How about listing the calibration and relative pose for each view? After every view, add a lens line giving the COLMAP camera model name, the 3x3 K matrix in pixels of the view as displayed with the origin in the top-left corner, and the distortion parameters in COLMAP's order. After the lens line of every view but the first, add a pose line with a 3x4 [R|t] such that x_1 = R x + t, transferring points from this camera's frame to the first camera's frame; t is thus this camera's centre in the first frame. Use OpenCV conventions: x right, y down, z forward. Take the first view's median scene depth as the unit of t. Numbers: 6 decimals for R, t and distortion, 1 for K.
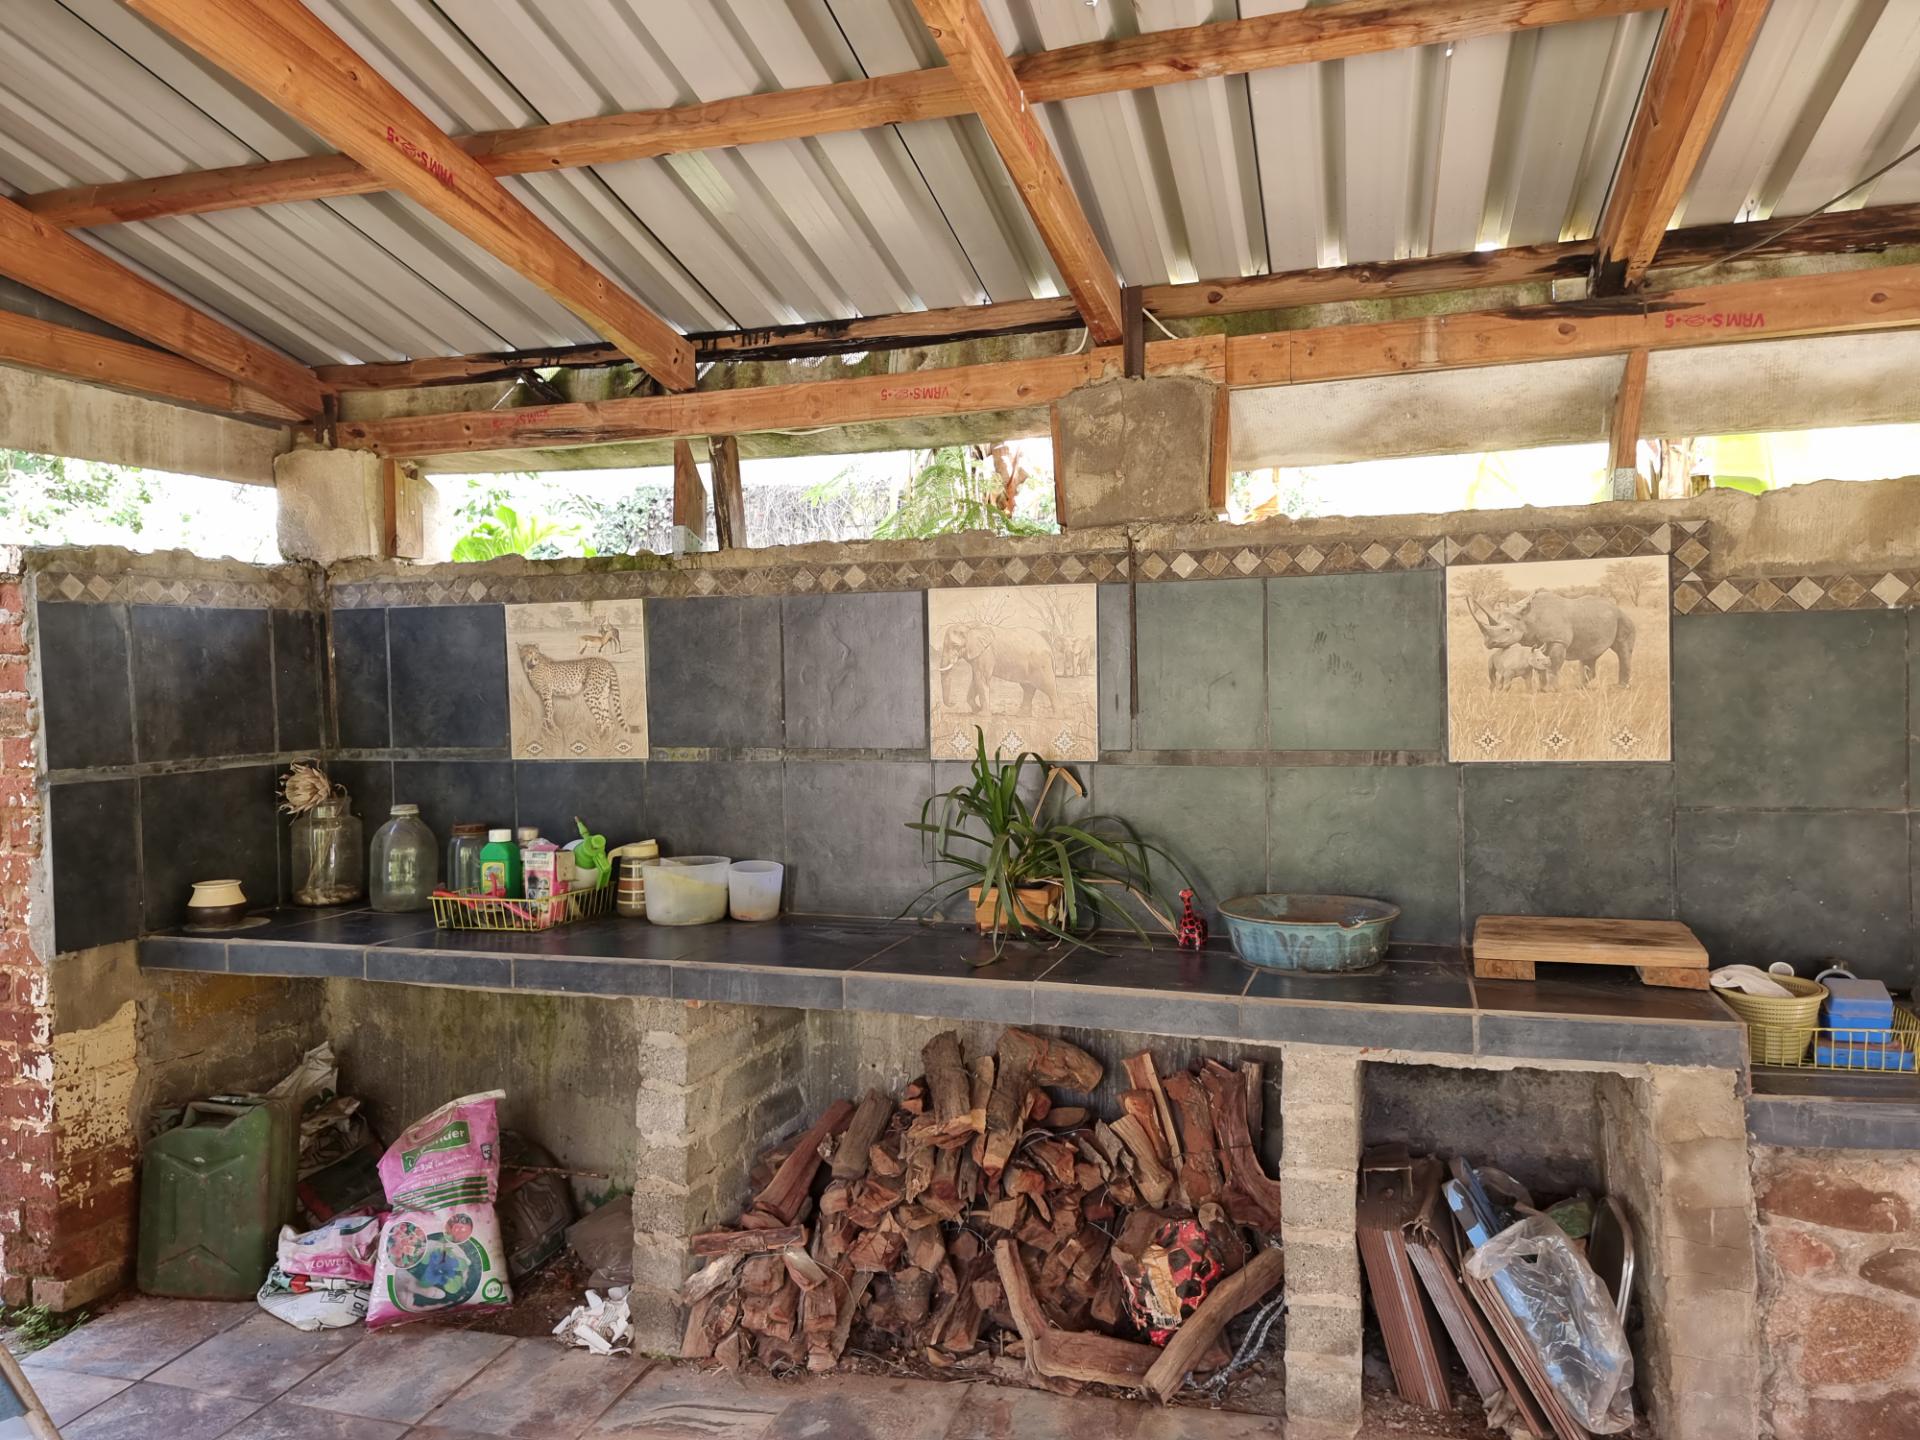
lens RADIAL K [[1326.7, 0, 967.0], [0, 1326.7, 717.5], [0, 0, 1]] dist [0.050468, -0.047630]
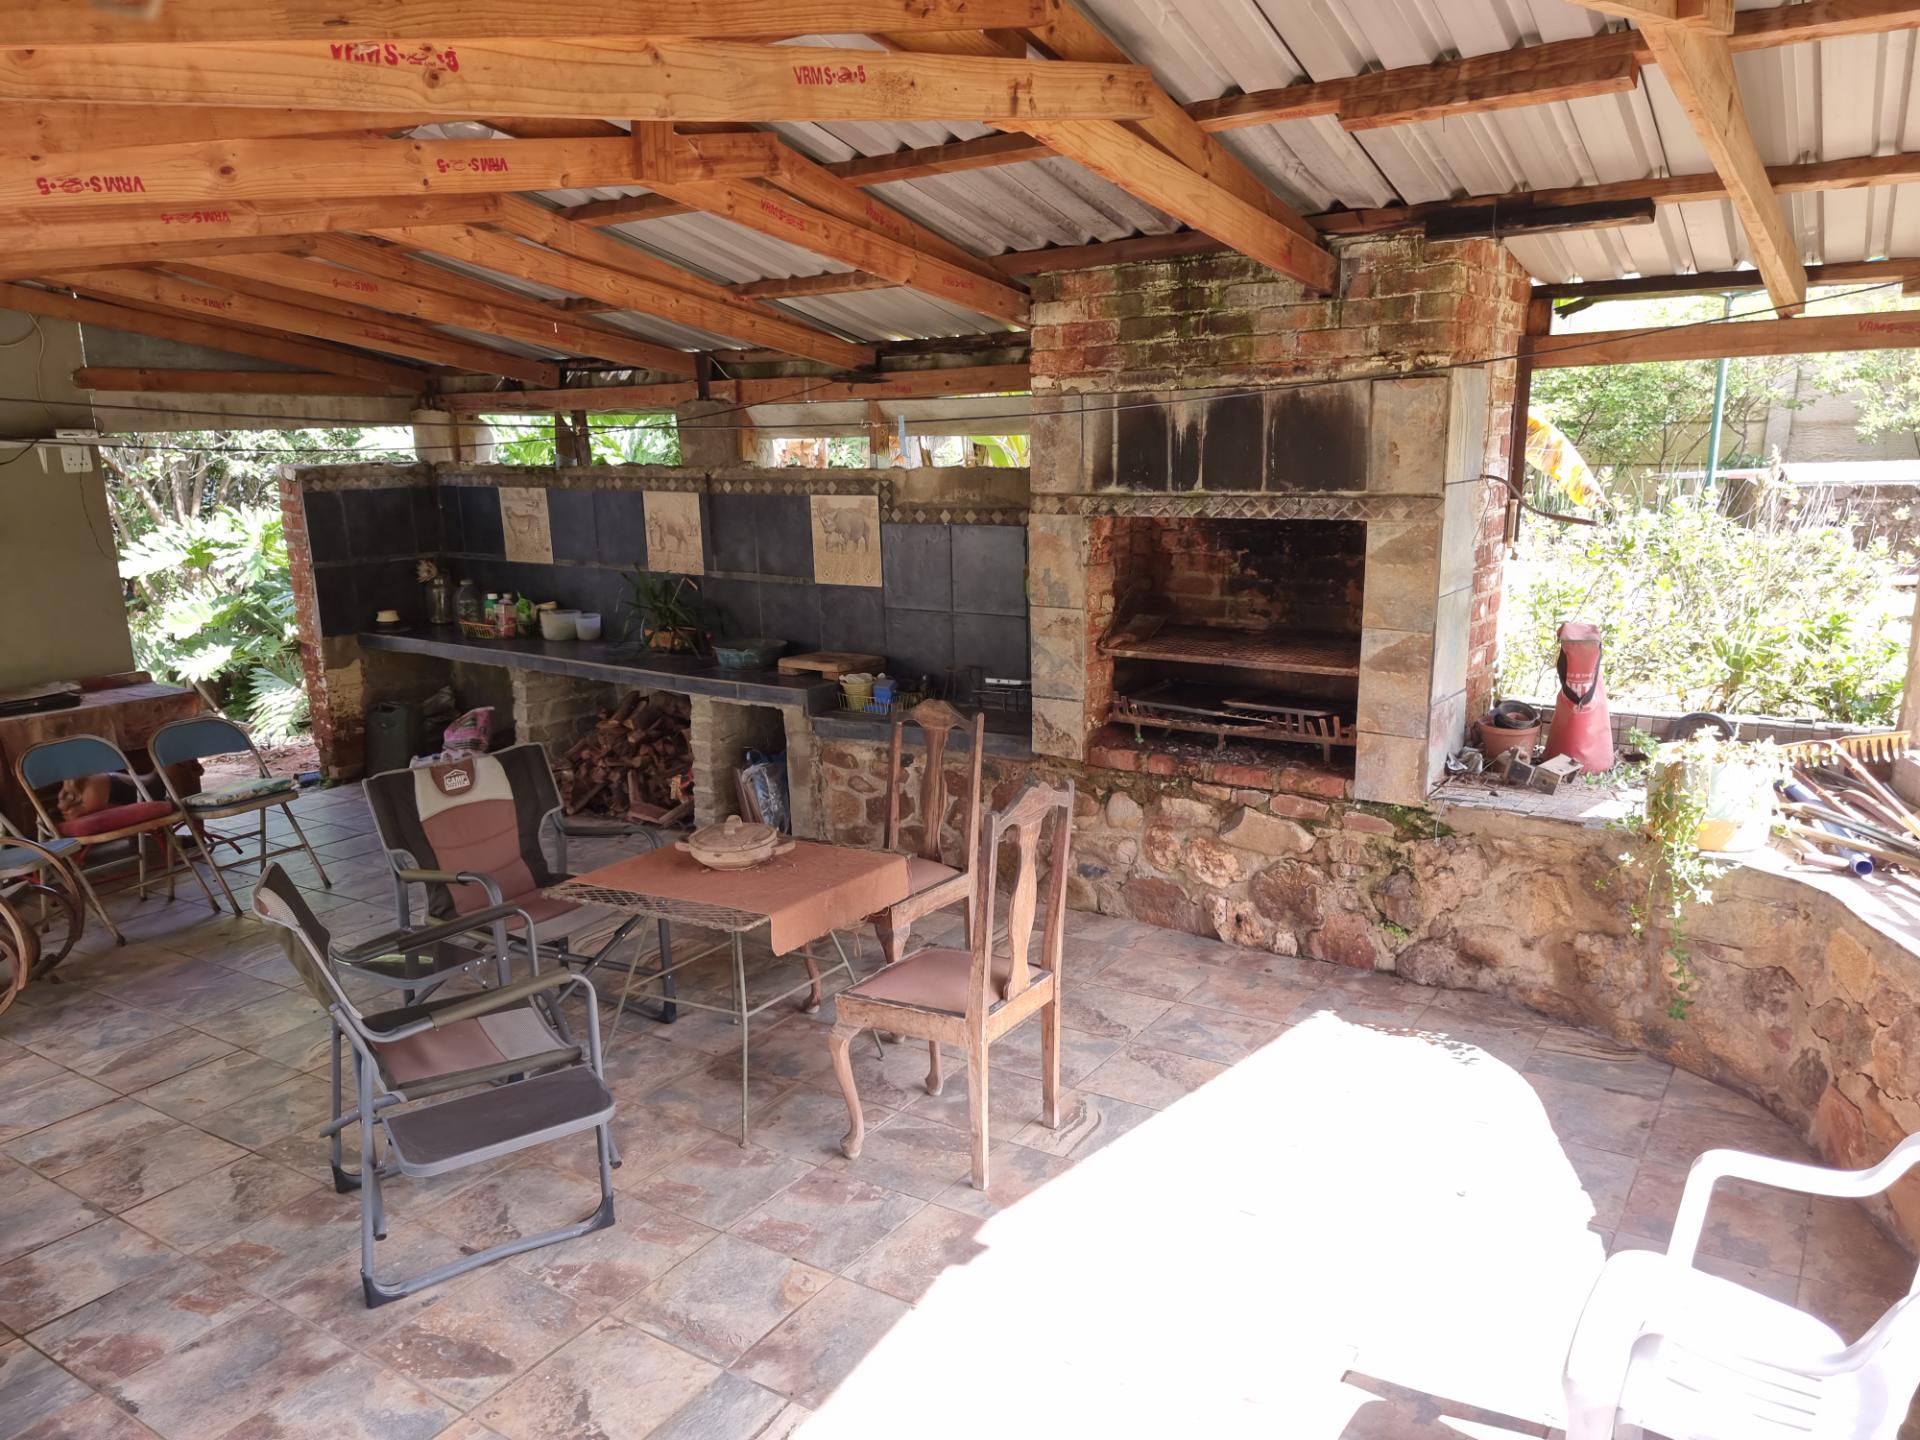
lens RADIAL K [[1326.7, 0, 960.9], [0, 1326.7, 731.2], [0, 0, 1]] dist [0.050468, -0.047630]
pose [[0.954910, 0.069670, -0.288606, 1.133415], [-0.012300, 0.980526, 0.196002, -0.147141], [0.296641, -0.183614, 0.937171, -0.964112]]
